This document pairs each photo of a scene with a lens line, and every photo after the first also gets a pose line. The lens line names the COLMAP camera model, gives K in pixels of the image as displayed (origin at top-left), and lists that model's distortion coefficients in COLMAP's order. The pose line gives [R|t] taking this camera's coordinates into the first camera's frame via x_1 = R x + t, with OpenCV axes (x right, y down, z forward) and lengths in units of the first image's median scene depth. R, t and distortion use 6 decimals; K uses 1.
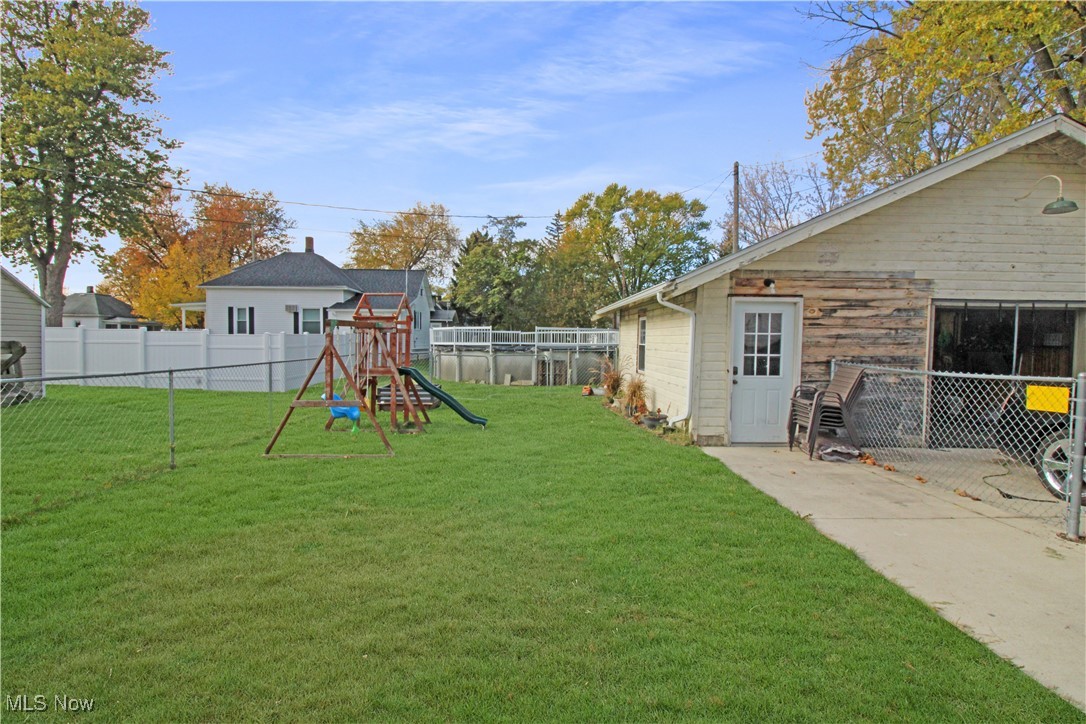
lens RADIAL K [[501.7, 0, 539.5], [0, 501.7, 356.5], [0, 0, 1]] dist [-0.000379, -0.012955]
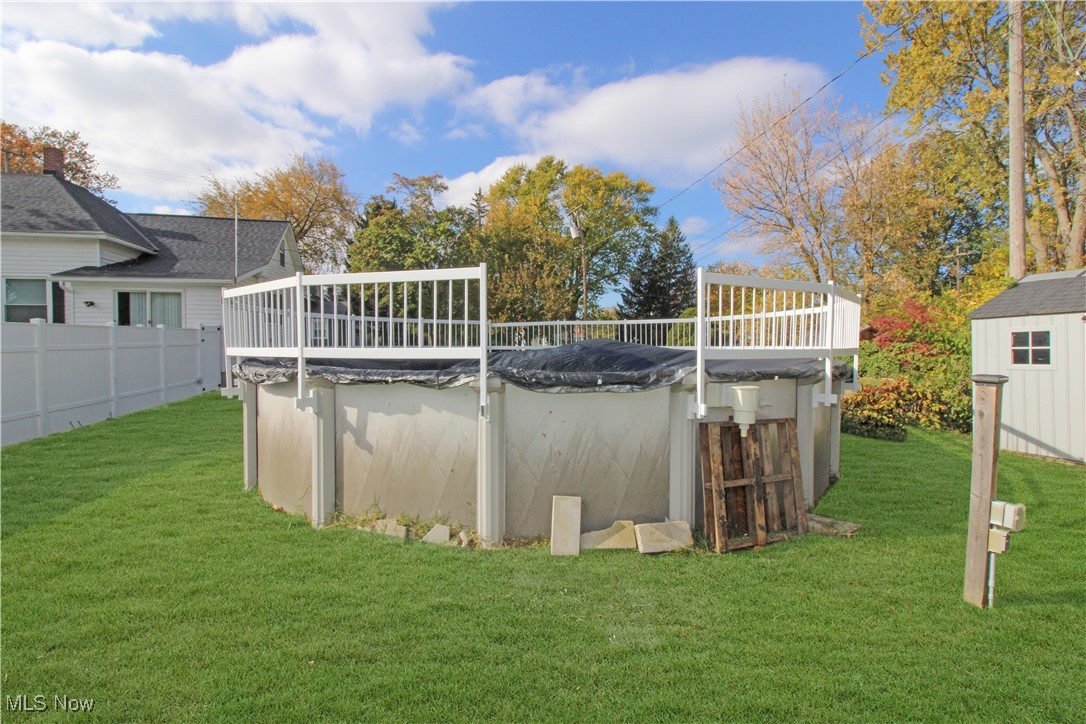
lens RADIAL K [[501.7, 0, 539.5], [0, 501.7, 356.5], [0, 0, 1]] dist [-0.000379, -0.012955]
pose [[0.982730, -0.010318, 0.184755, -0.028821], [0.011618, 0.999915, -0.005954, -0.005620], [-0.184678, 0.007997, 0.982767, 0.204938]]
